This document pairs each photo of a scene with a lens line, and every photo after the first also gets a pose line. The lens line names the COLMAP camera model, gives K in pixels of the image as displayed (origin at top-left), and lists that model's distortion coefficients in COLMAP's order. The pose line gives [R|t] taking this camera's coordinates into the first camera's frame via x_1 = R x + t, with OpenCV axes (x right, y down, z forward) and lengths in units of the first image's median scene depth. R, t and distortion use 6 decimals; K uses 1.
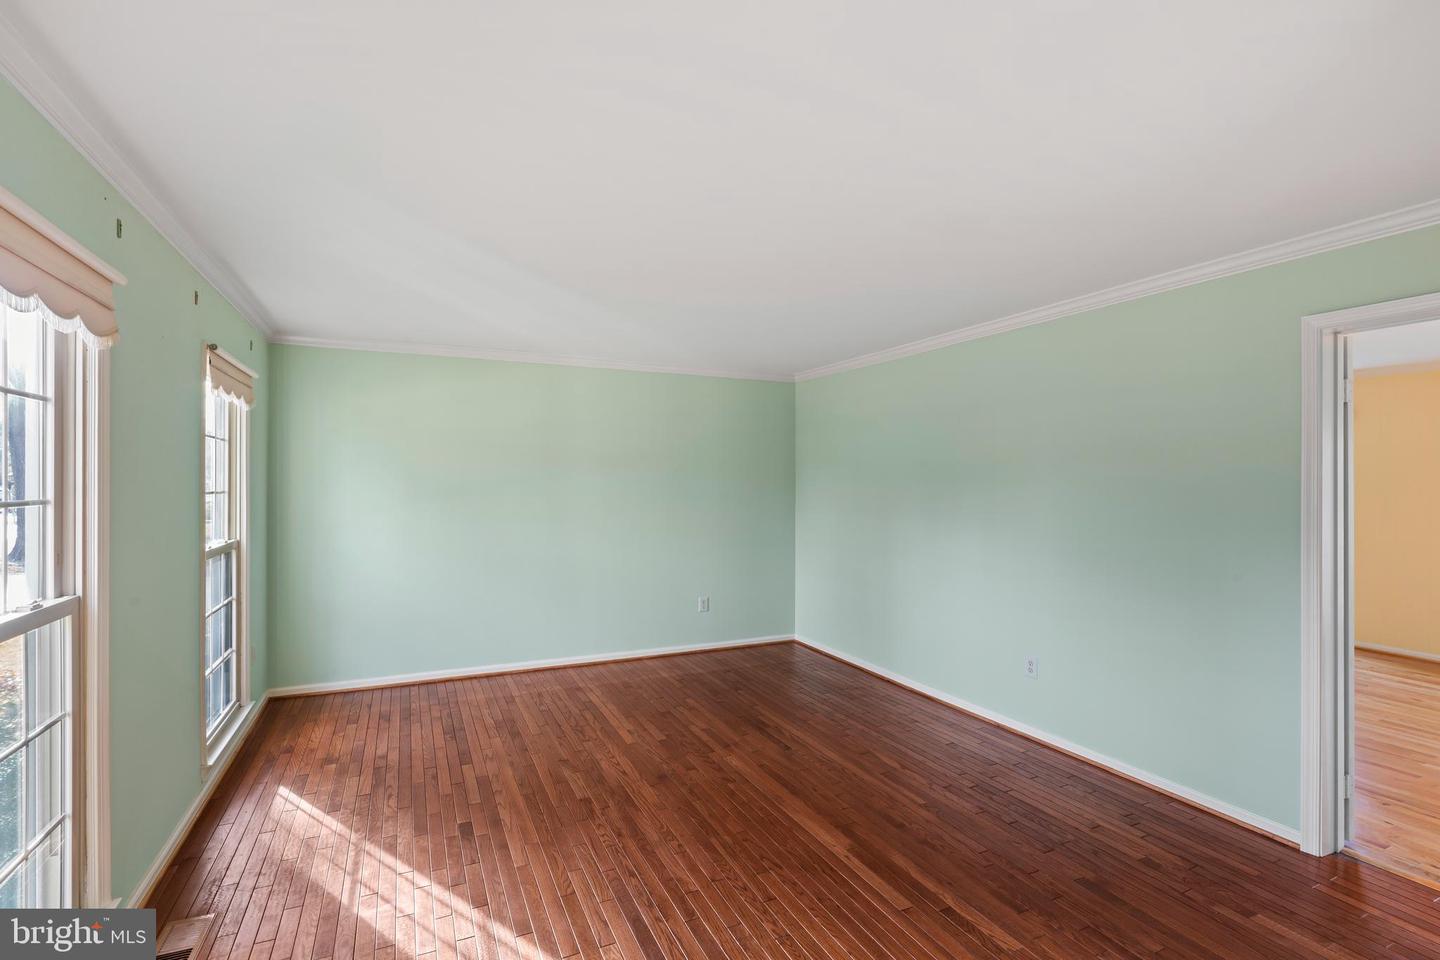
lens RADIAL K [[692.8, 0, 726.6], [0, 692.8, 478.3], [0, 0, 1]] dist [0.018387, -0.000901]
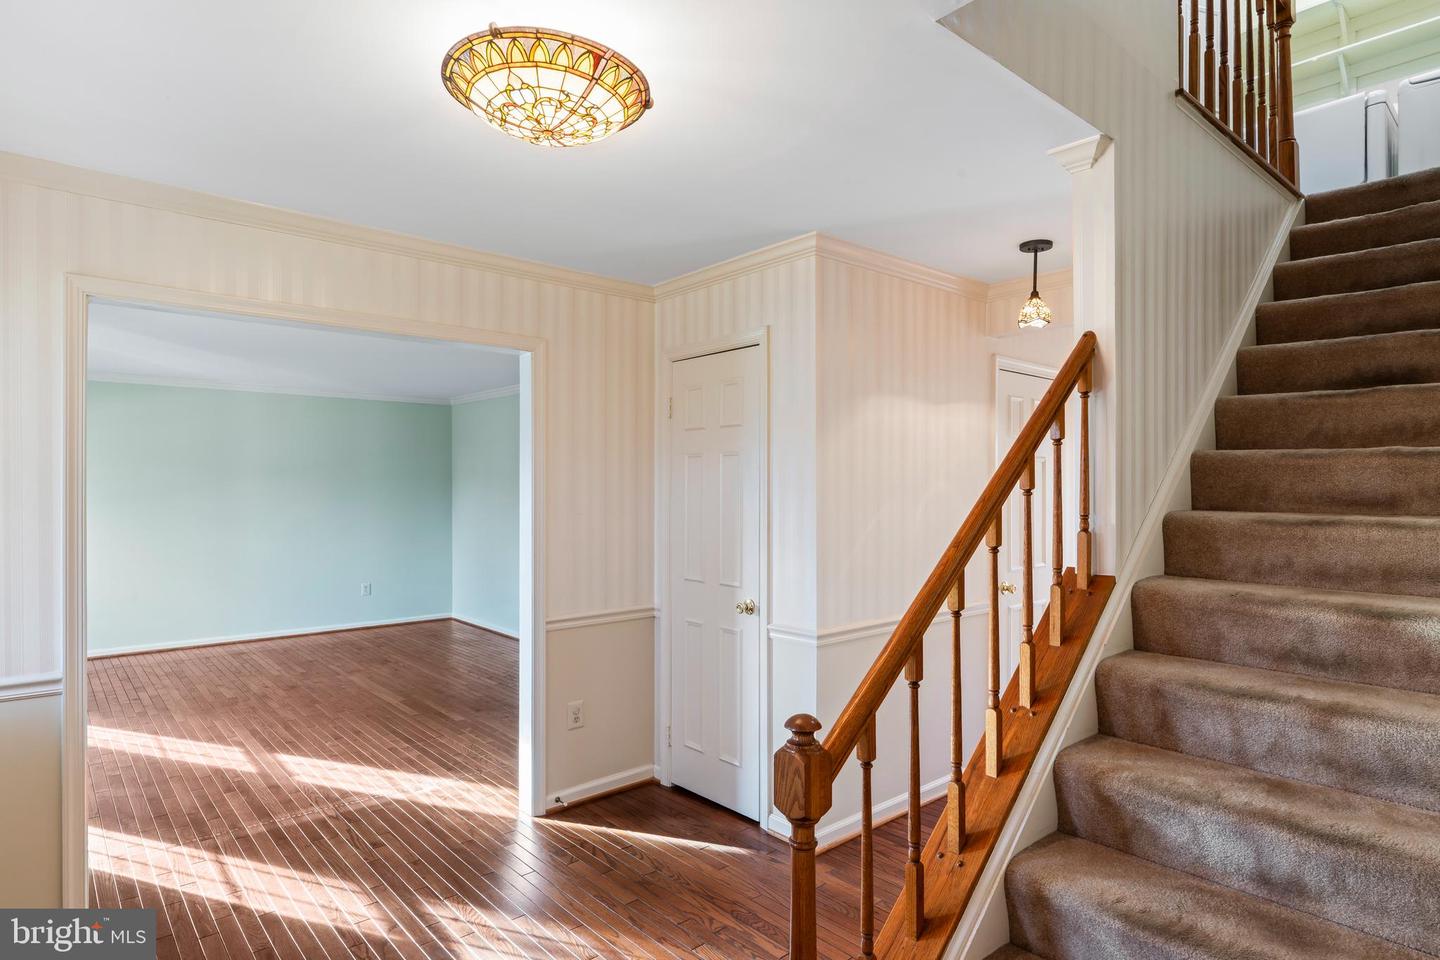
lens RADIAL K [[769.1, 0, 711.6], [0, 769.1, 481.6], [0, 0, 1]] dist [-0.010795, 0.002255]
pose [[0.957778, -0.003920, 0.287483, 0.245719], [0.003559, 0.999992, 0.001781, -0.008998], [-0.287487, -0.000683, 0.957784, -0.695418]]
